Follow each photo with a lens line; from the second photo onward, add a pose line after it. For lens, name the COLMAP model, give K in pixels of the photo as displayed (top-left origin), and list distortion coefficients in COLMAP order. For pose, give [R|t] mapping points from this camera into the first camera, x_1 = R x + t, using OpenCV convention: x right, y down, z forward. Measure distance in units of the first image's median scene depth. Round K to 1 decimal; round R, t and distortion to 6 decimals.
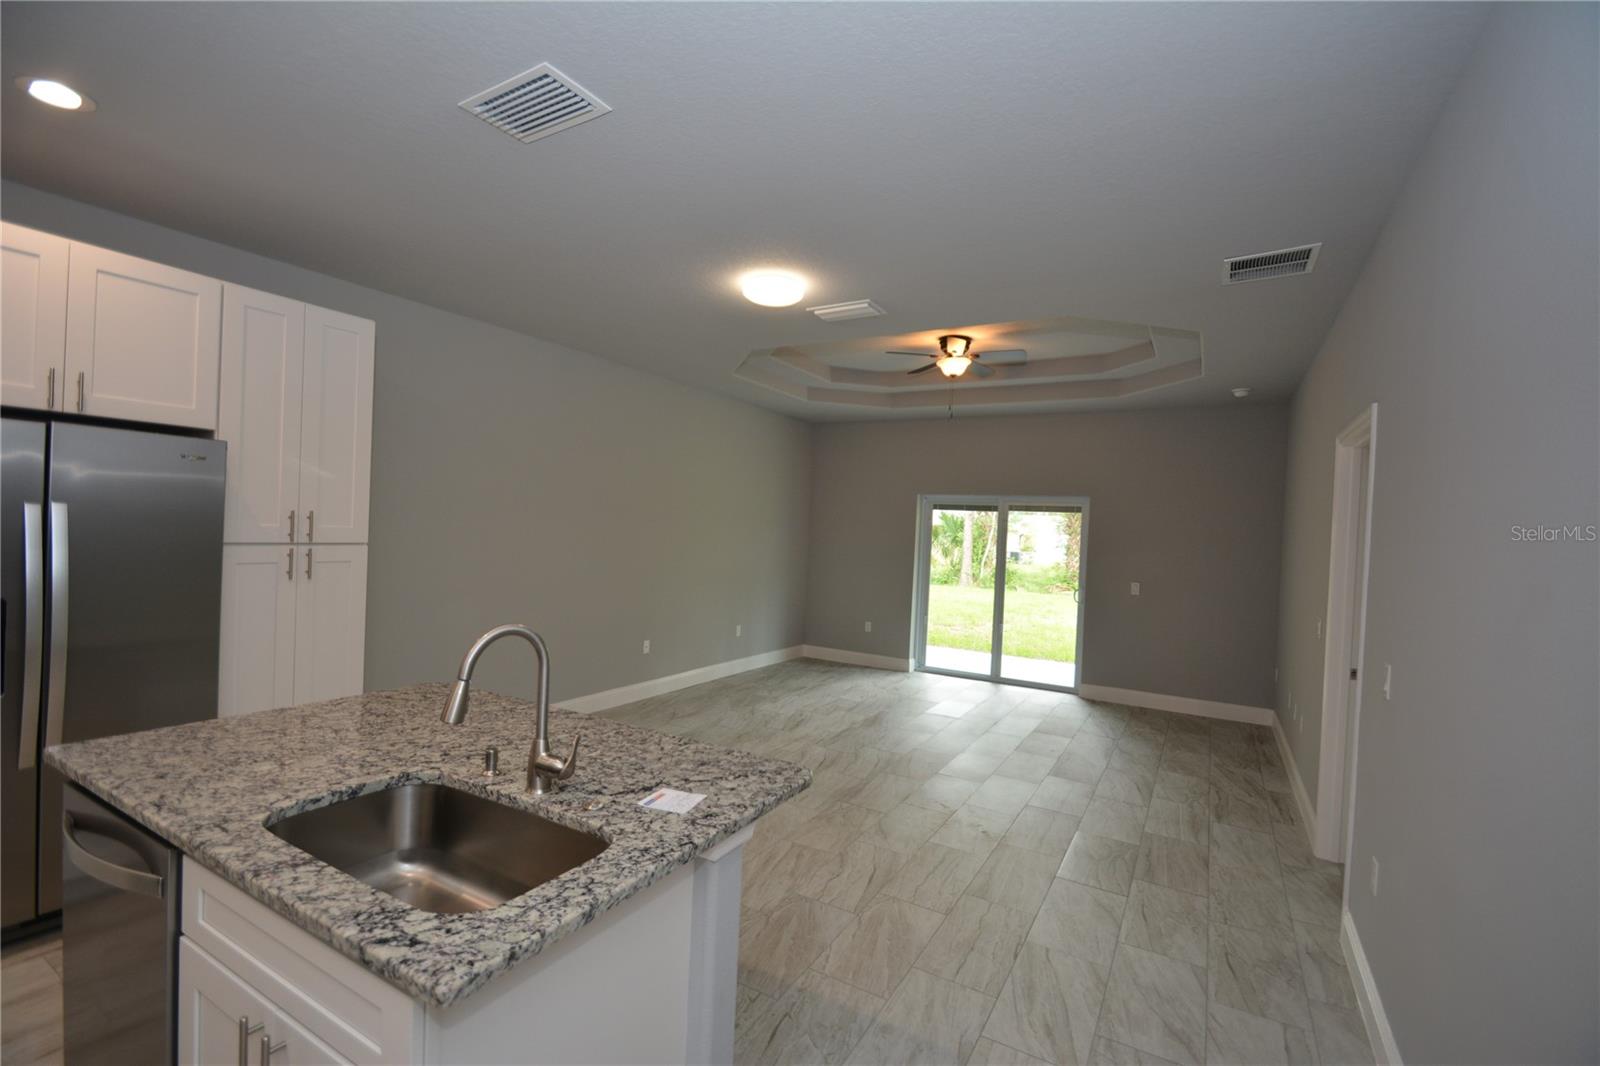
lens RADIAL K [[701.8, 0, 800.0], [0, 701.8, 533.0], [0, 0, 1]] dist [0.021194, -0.020452]
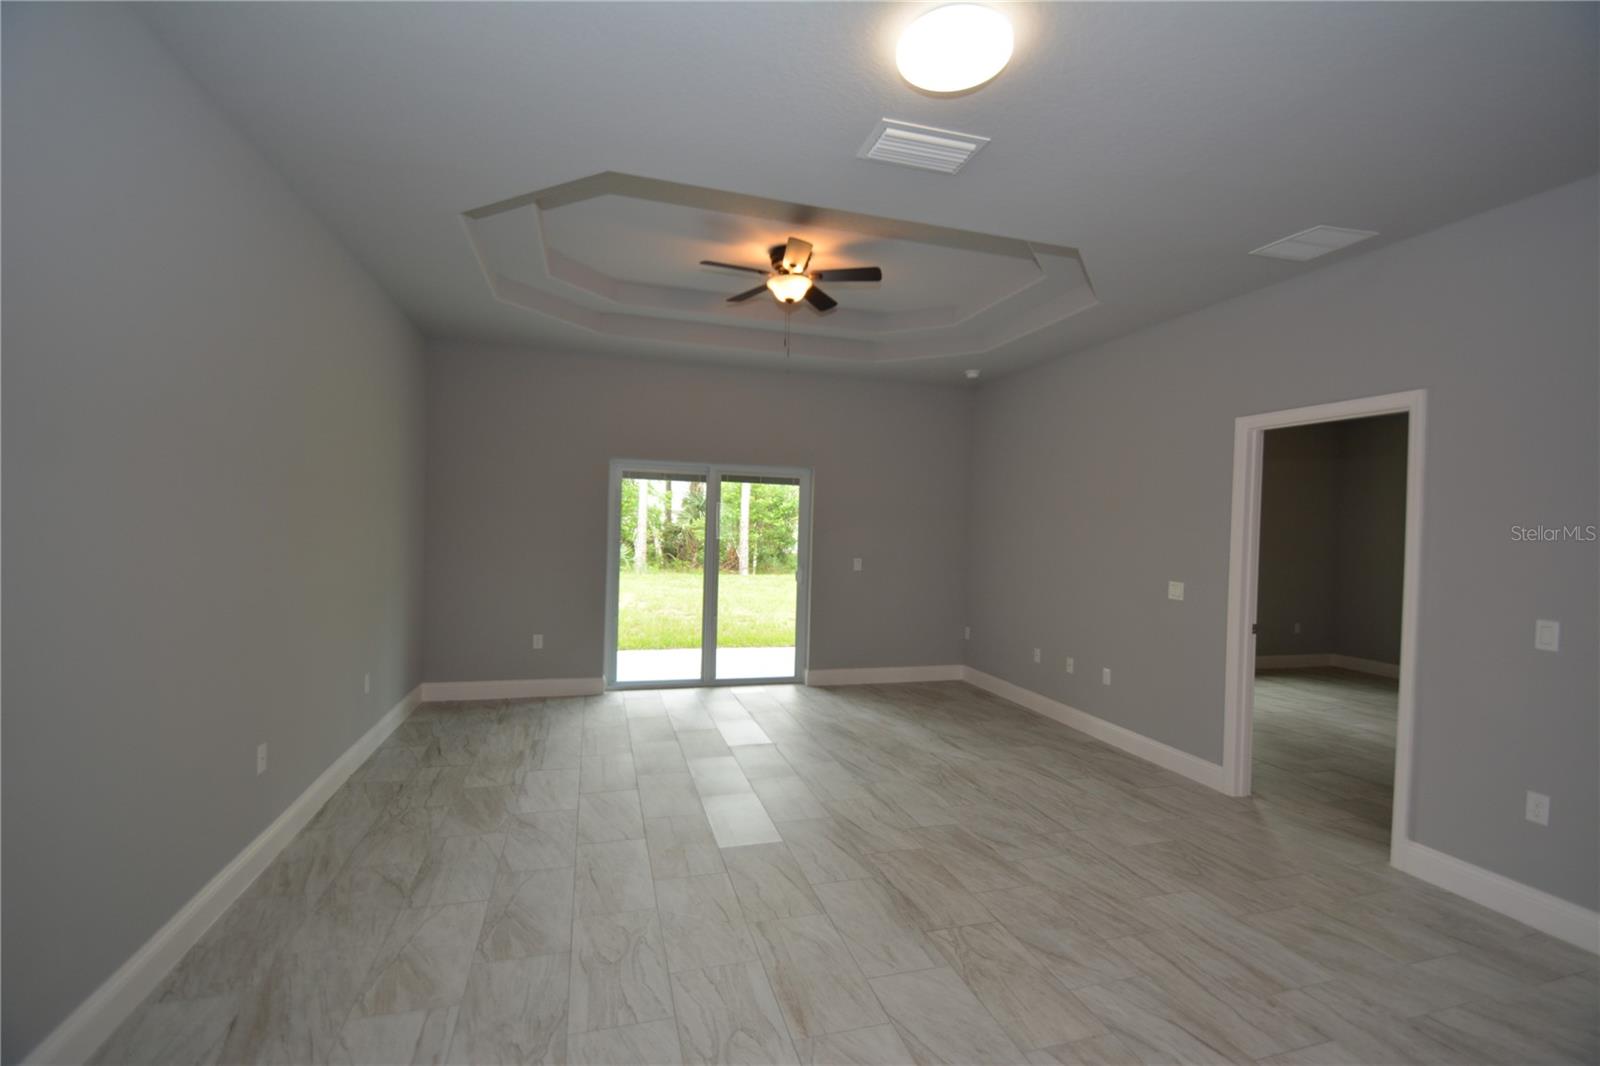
lens RADIAL K [[701.8, 0, 800.0], [0, 701.8, 533.0], [0, 0, 1]] dist [0.021194, -0.020452]
pose [[0.686913, -0.032875, 0.725996, -0.416945], [0.007283, 0.999238, 0.038358, -0.002417], [-0.726703, -0.021061, 0.686628, 0.579094]]
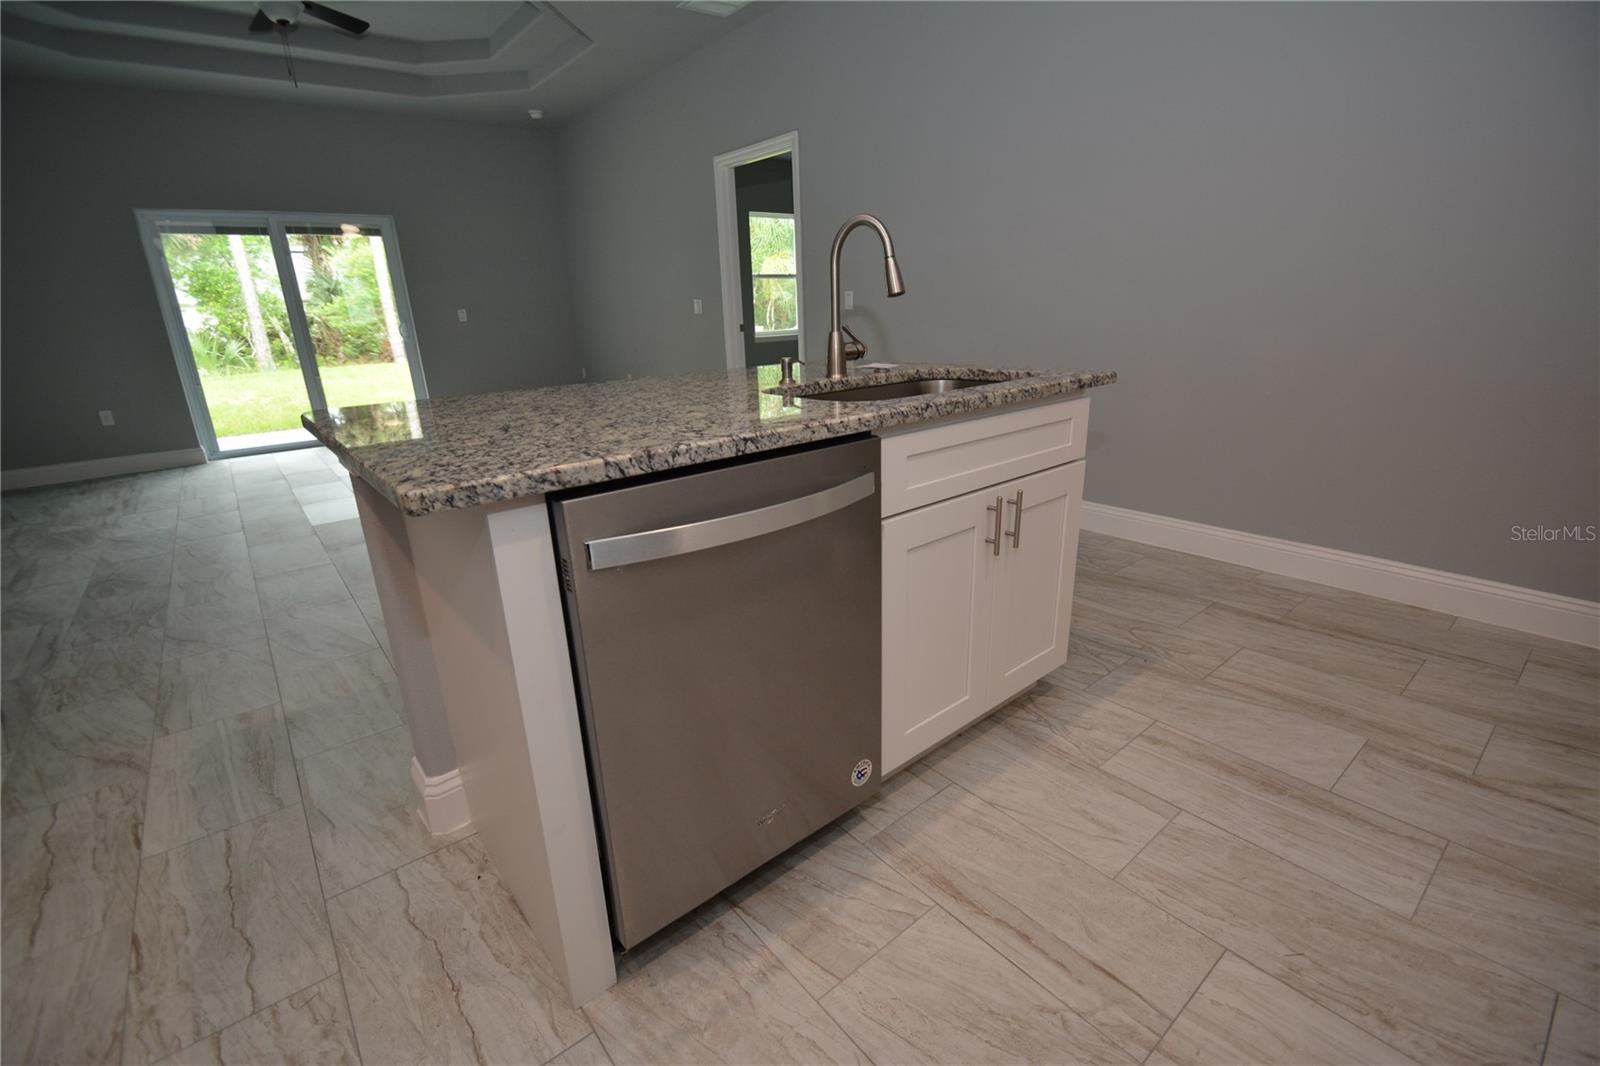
lens RADIAL K [[704.2, 0, 800.0], [0, 704.2, 533.0], [0, 0, 1]] dist [0.016088, -0.021185]
pose [[0.347191, -0.343256, 0.872716, -0.540699], [0.055967, 0.936530, 0.346090, 0.071466], [-0.936123, -0.071316, 0.344366, 0.228787]]
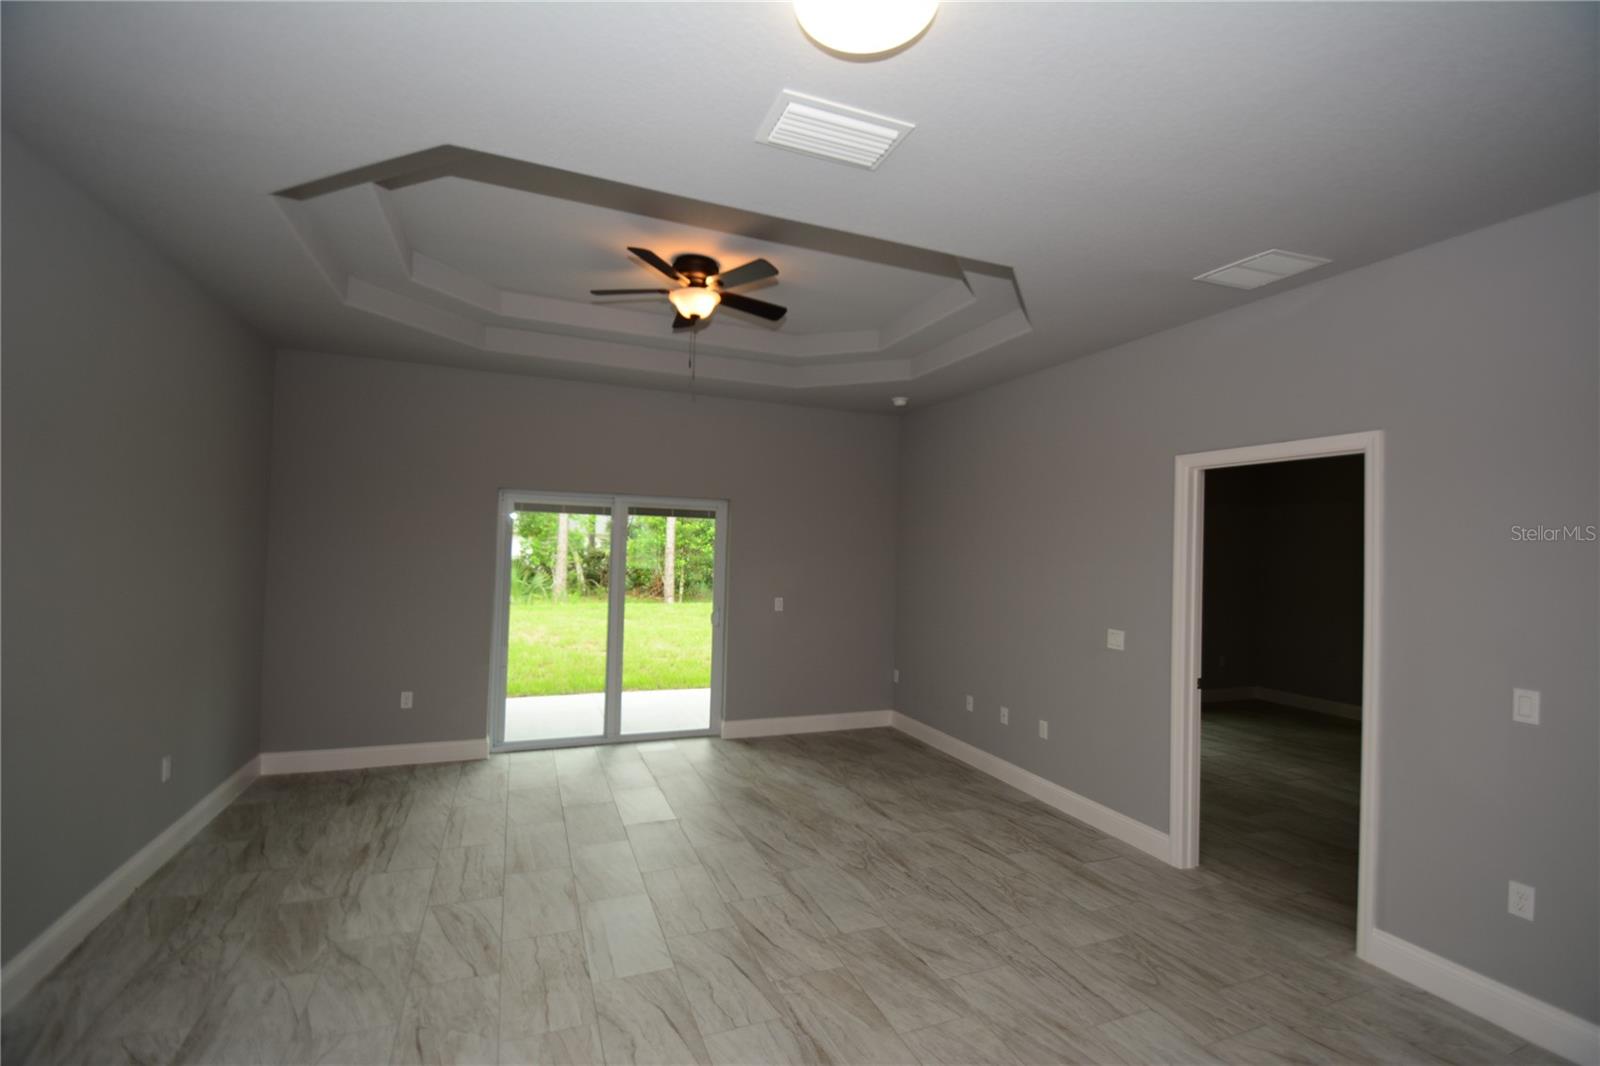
lens RADIAL K [[701.8, 0, 800.0], [0, 701.8, 533.0], [0, 0, 1]] dist [0.021194, -0.020452]
pose [[0.614350, -0.009121, 0.788981, -0.315205], [0.004944, 0.999958, 0.007710, -0.027059], [-0.789018, -0.000836, 0.614369, 0.632897]]
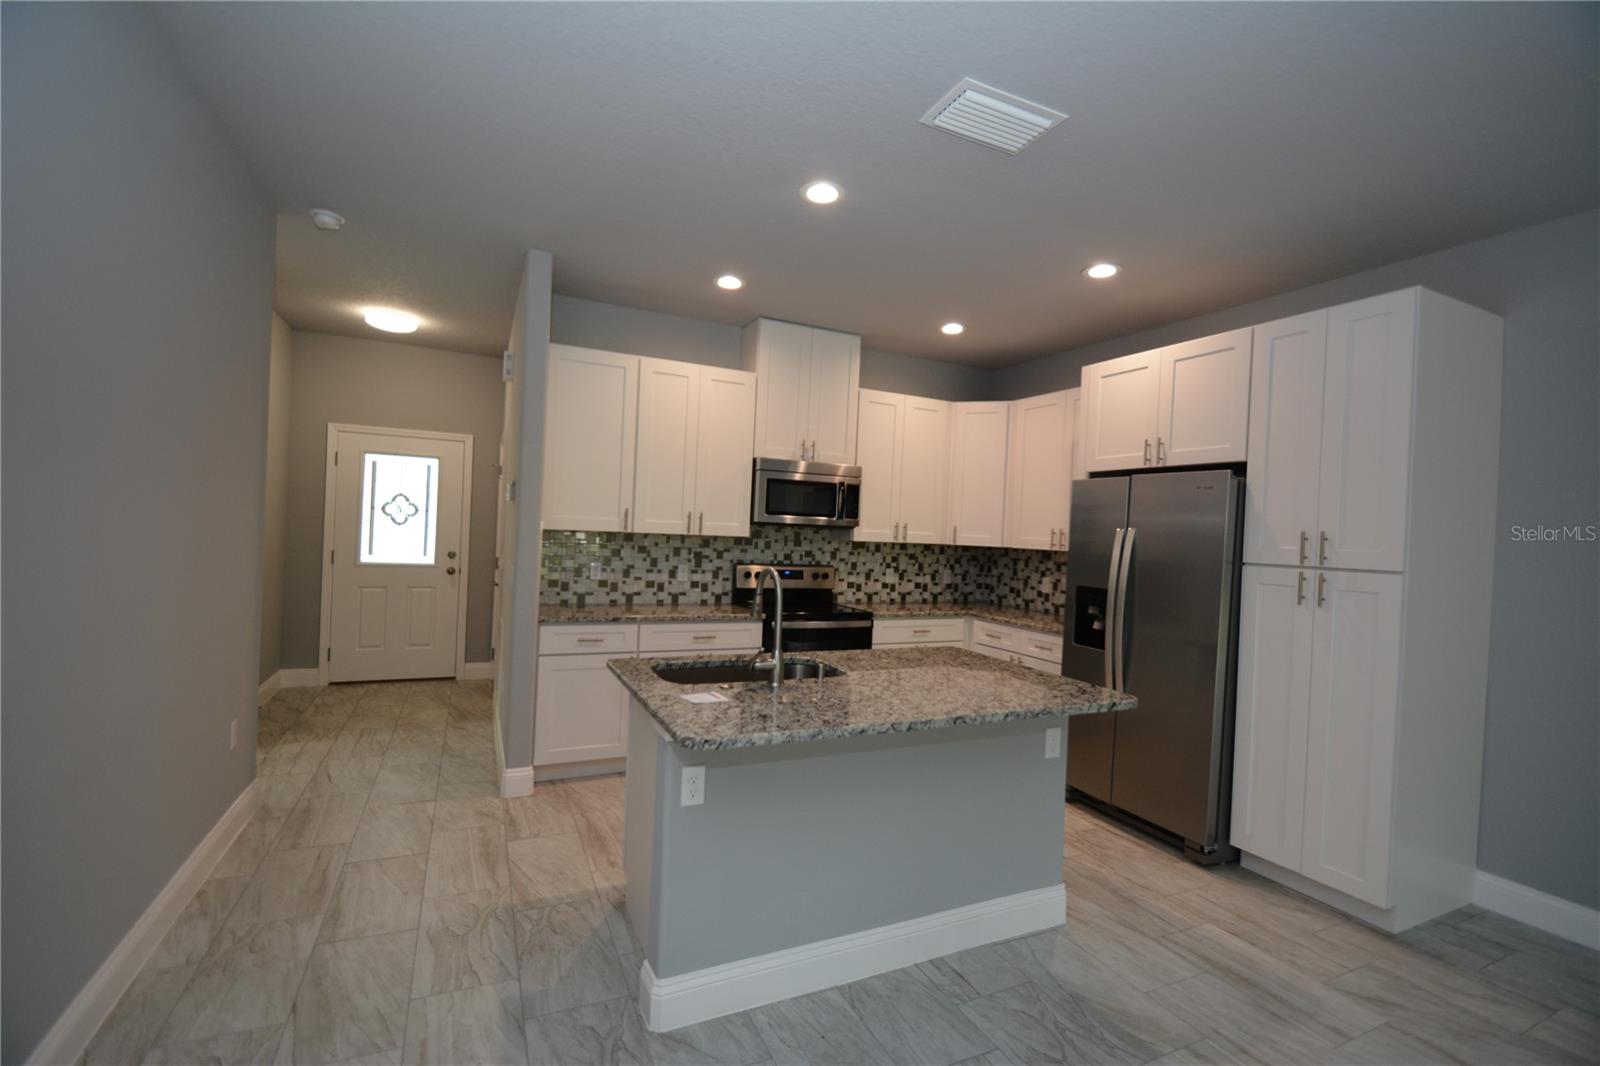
lens RADIAL K [[701.8, 0, 800.0], [0, 701.8, 533.0], [0, 0, 1]] dist [0.021194, -0.020452]
pose [[-0.567447, -0.065452, -0.820804, 0.295913], [-0.075132, 0.996793, -0.027544, 0.031508], [0.819975, 0.046039, -0.570545, 0.671129]]
